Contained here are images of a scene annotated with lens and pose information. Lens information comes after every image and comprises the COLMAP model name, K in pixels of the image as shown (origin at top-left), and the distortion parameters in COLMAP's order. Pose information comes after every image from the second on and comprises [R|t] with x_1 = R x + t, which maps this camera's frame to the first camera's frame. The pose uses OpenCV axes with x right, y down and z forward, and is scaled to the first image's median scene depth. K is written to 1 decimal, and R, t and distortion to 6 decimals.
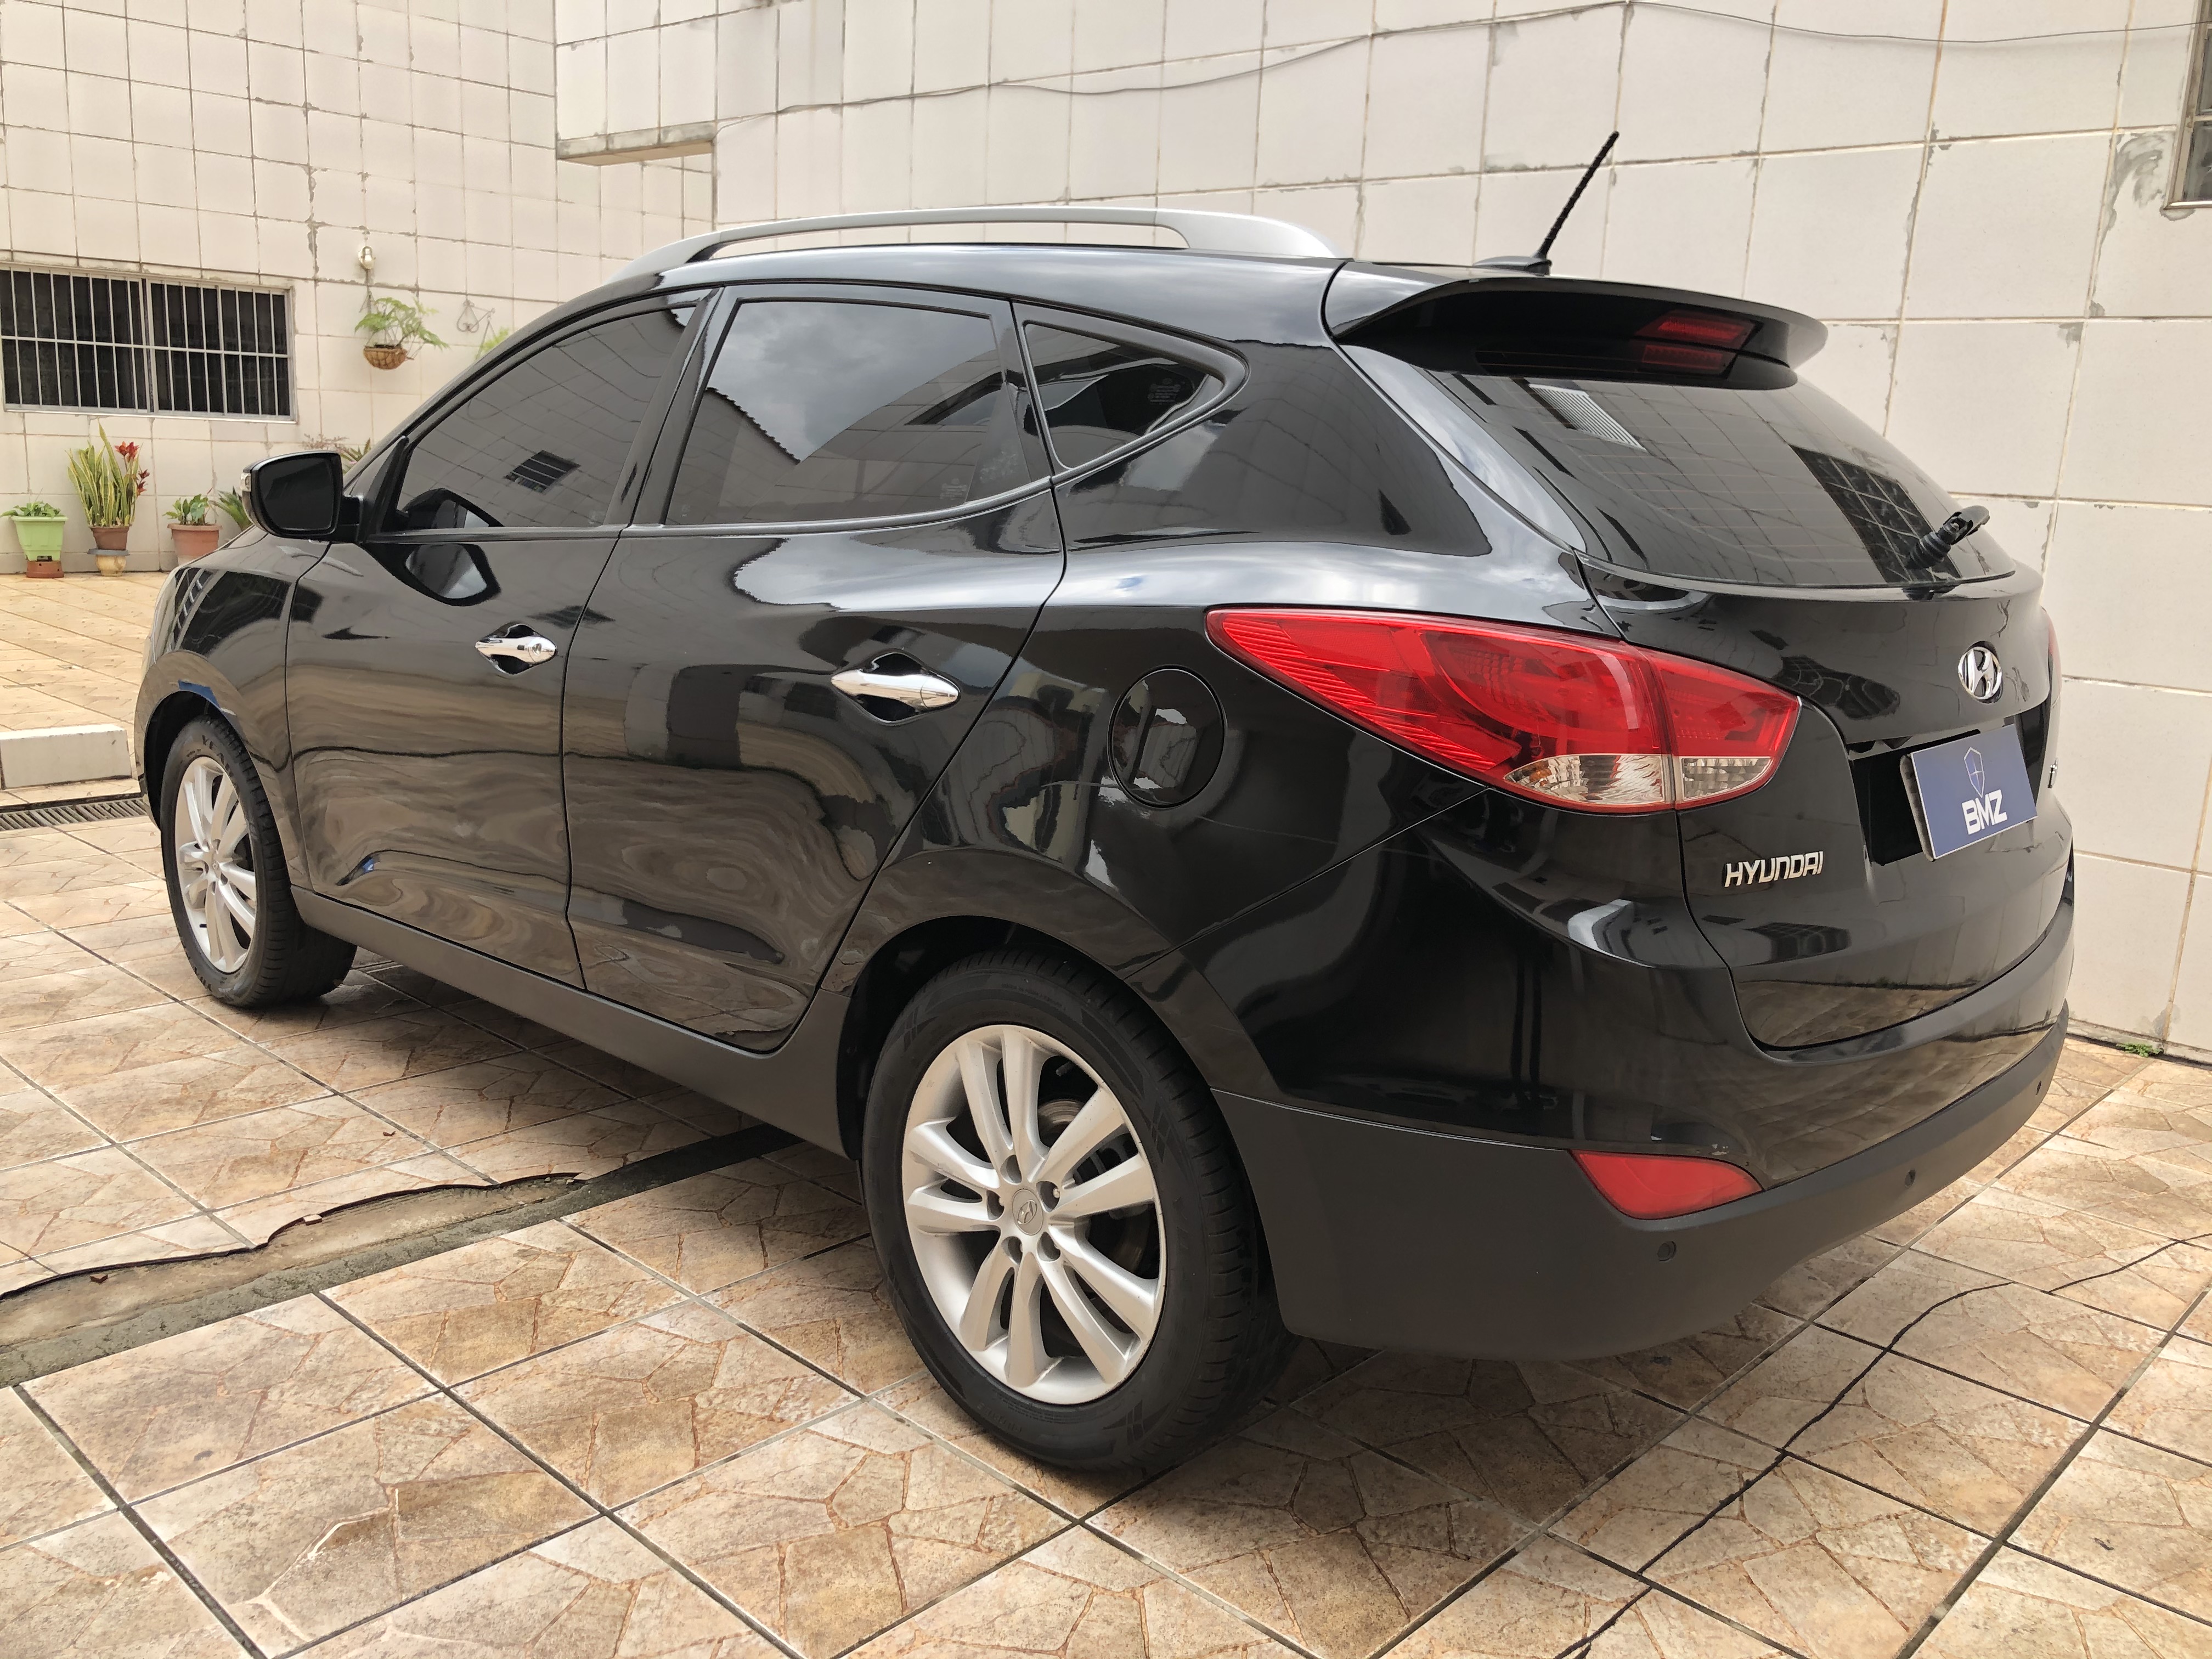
lens RADIAL K [[1847.8, 0, 1085.6], [0, 1847.8, 833.1], [0, 0, 1]] dist [-0.002084, 0.013652]
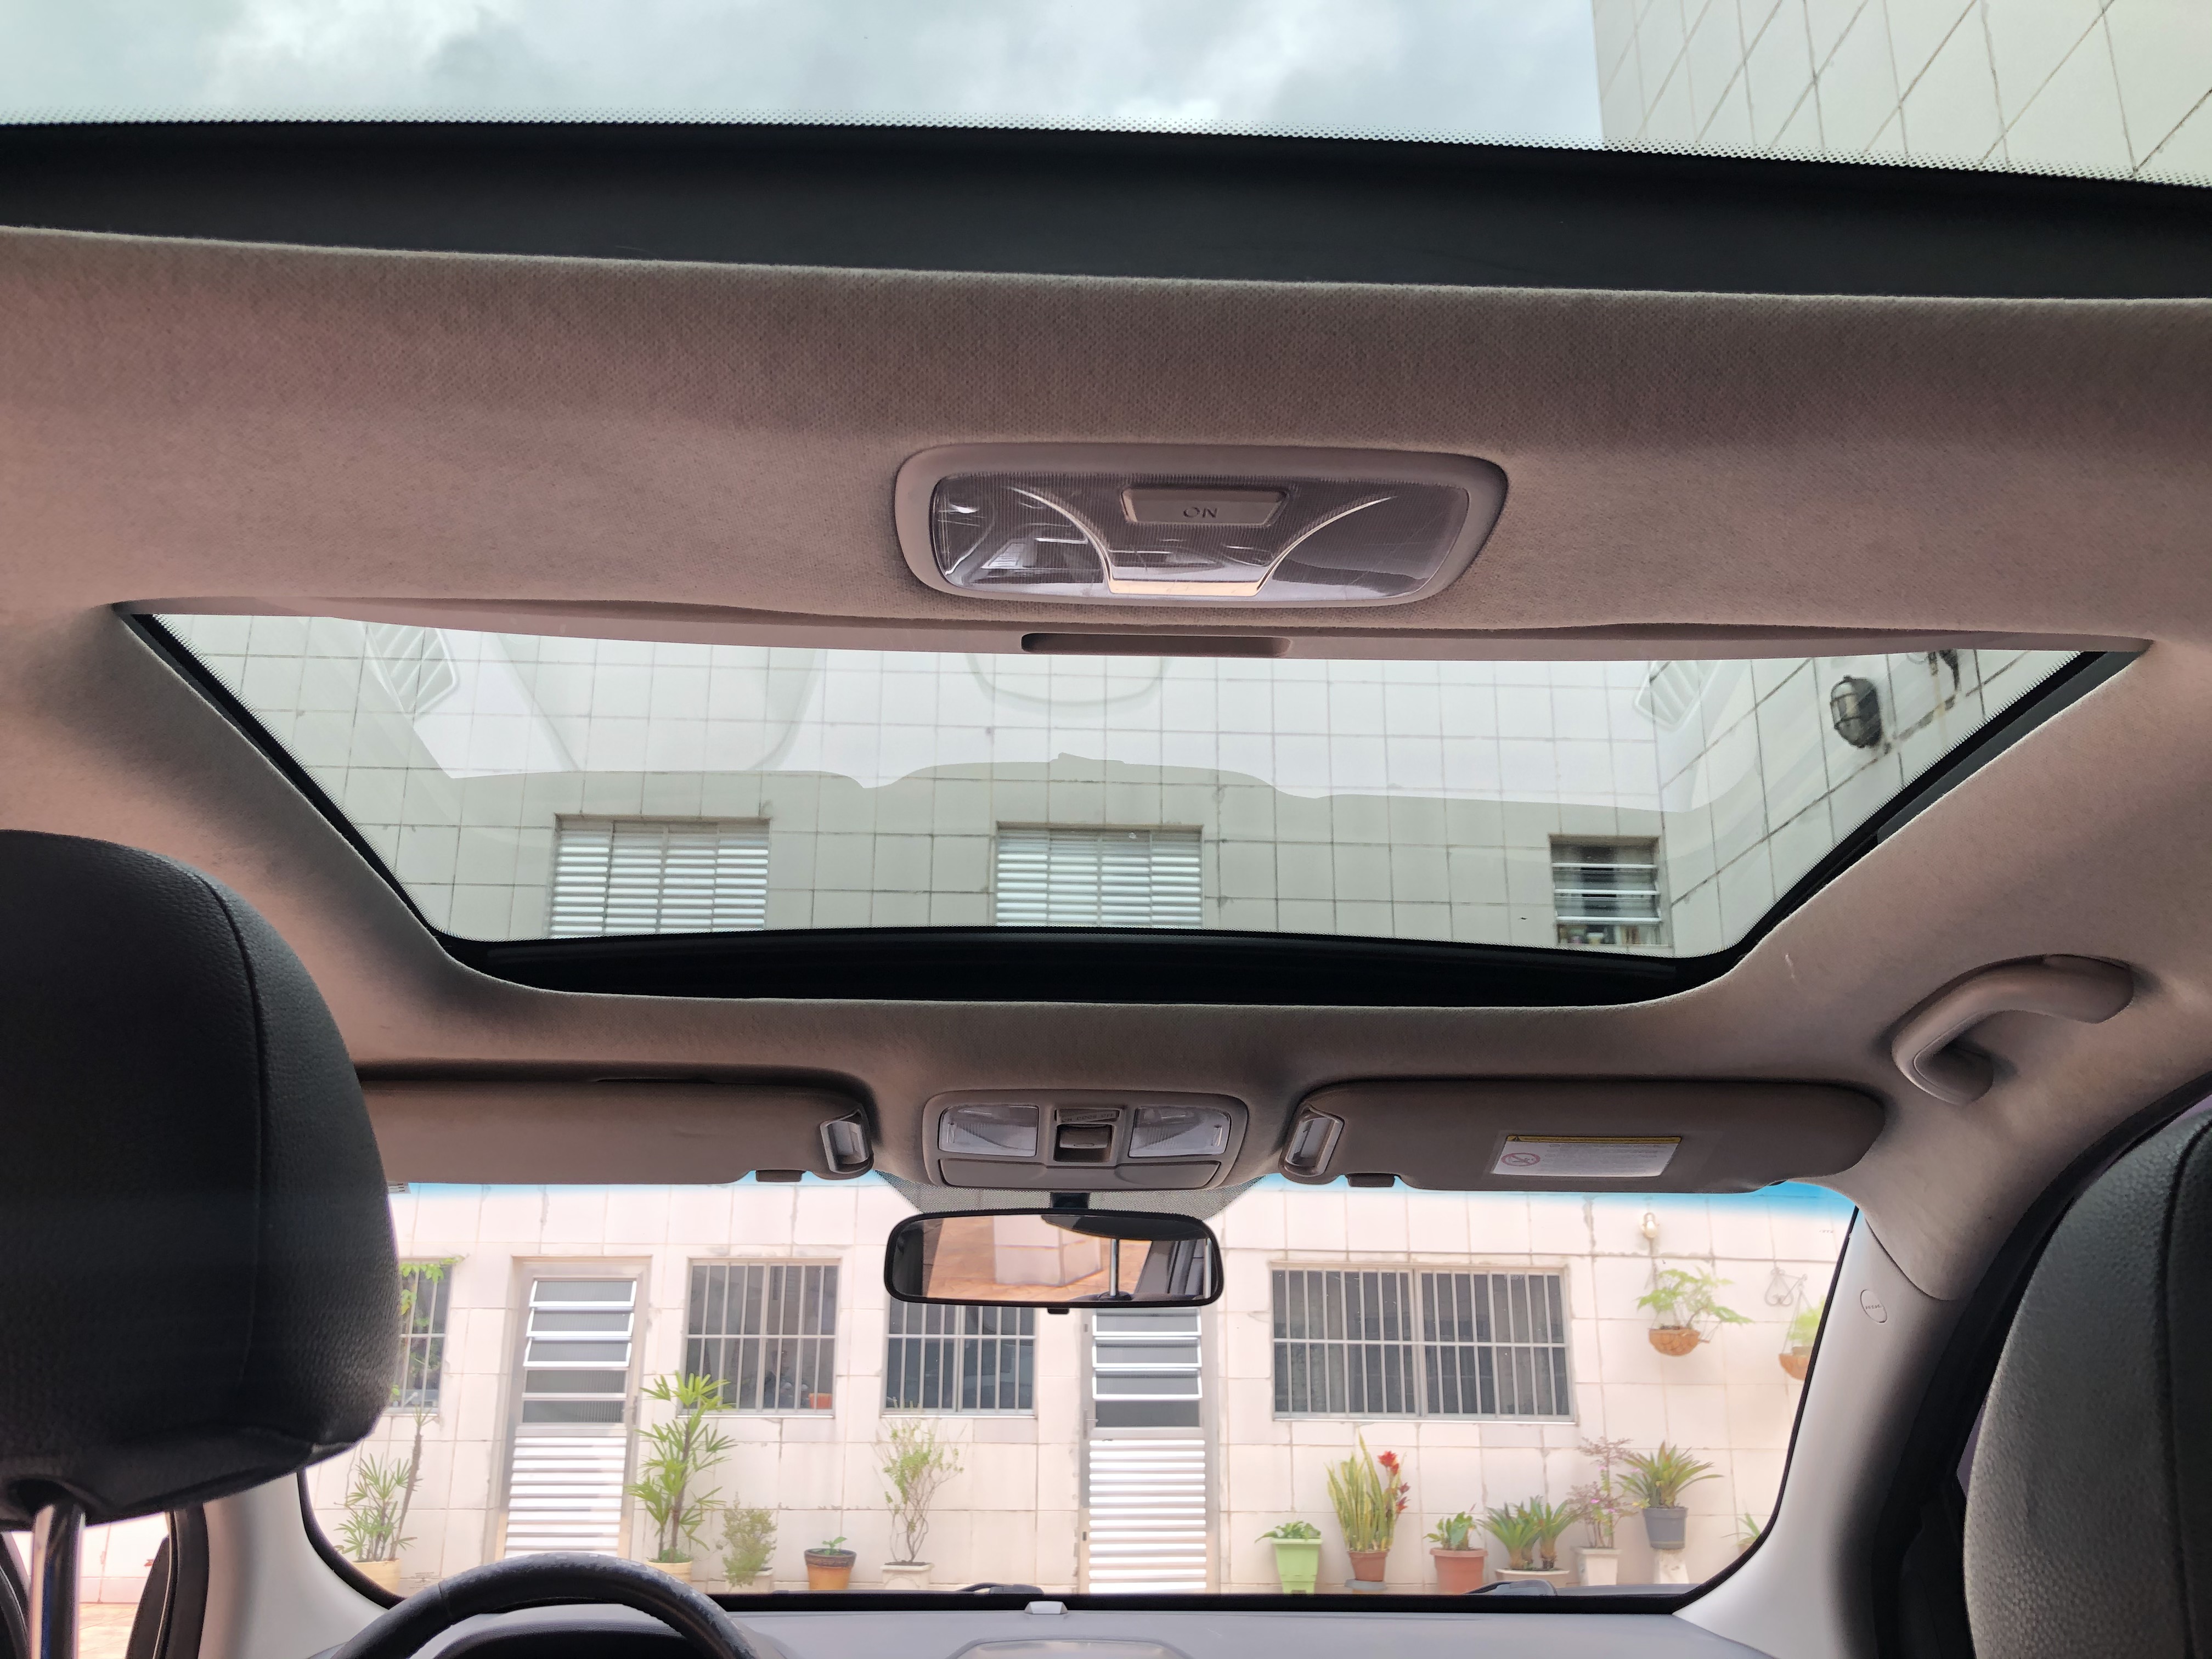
lens RADIAL K [[1857.7, 0, 1106.0], [0, 1857.7, 829.5], [0, 0, 1]] dist [0.008992, -0.012935]
pose [[0.734159, -0.233793, -0.637457, 0.071755], [-0.120325, 0.879190, -0.461029, -0.131846], [0.668231, 0.415170, 0.617334, 0.673898]]
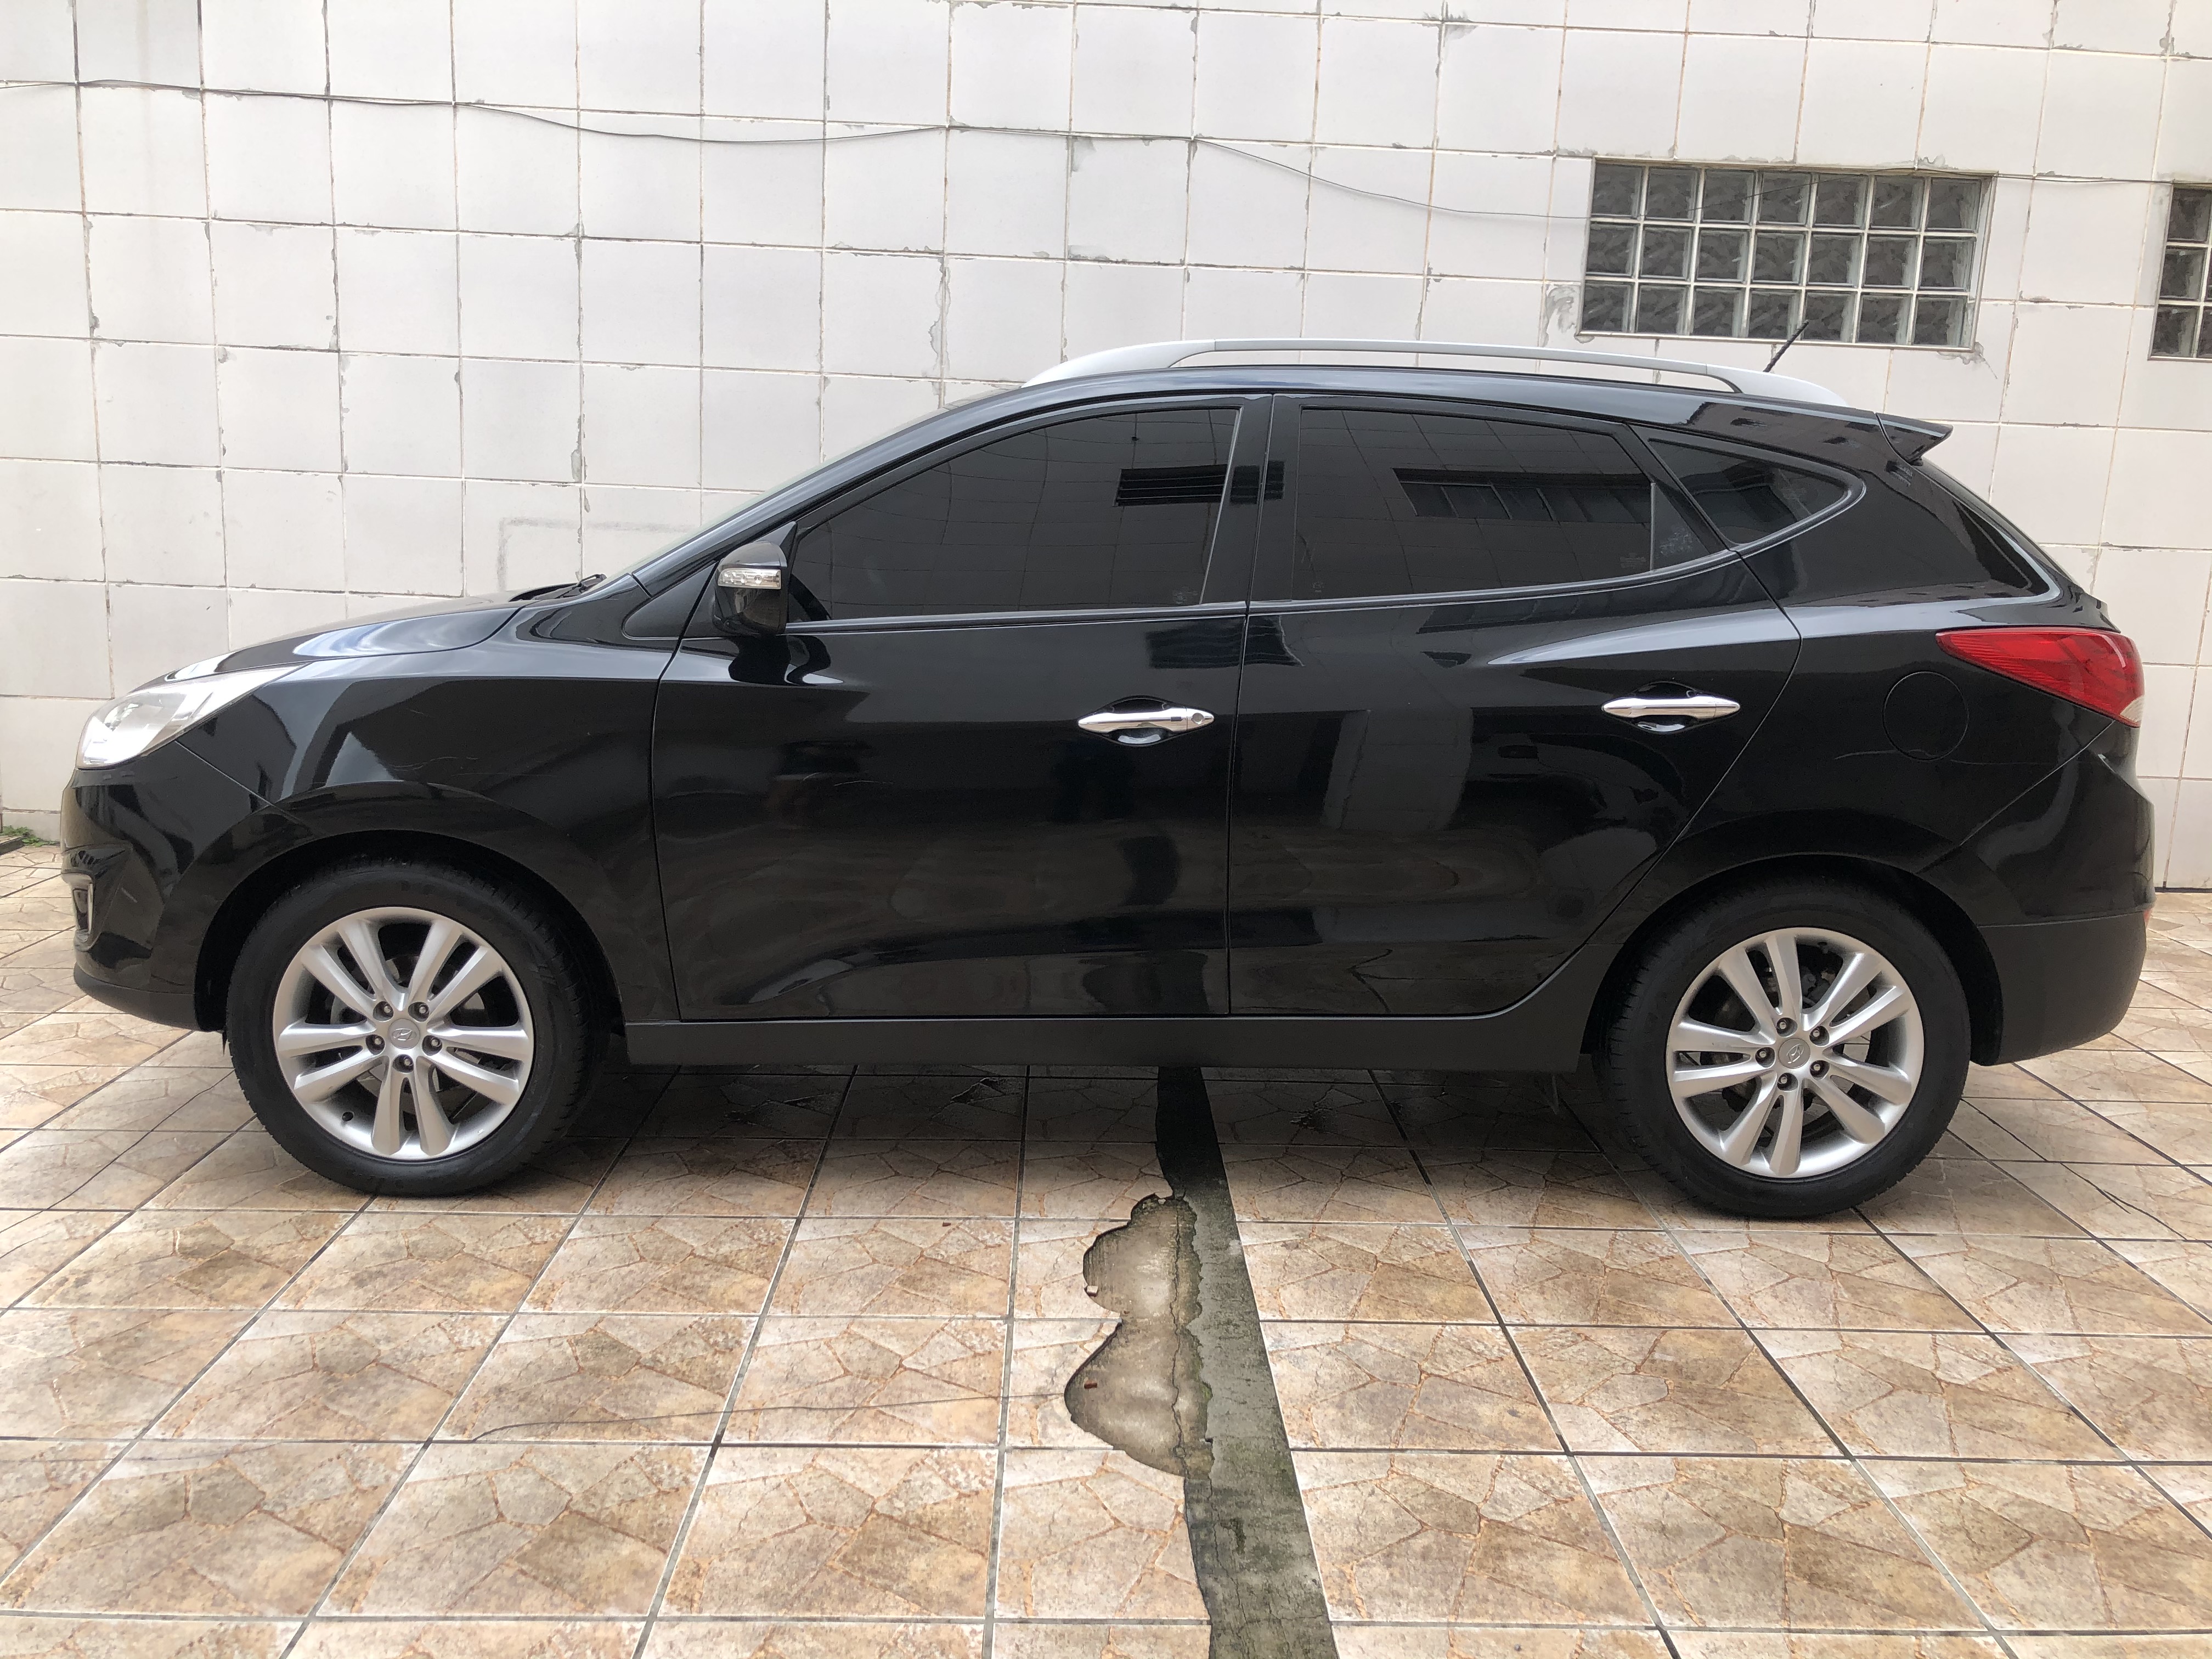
lens RADIAL K [[1841.8, 0, 1106.0], [0, 1841.8, 829.5], [0, 0, 1]] dist [0.011029, 0.006796]
pose [[0.708077, -0.146973, 0.690670, -0.815031], [0.143668, 0.987627, 0.062876, -0.081432], [-0.691365, 0.054706, 0.720431, 0.180641]]
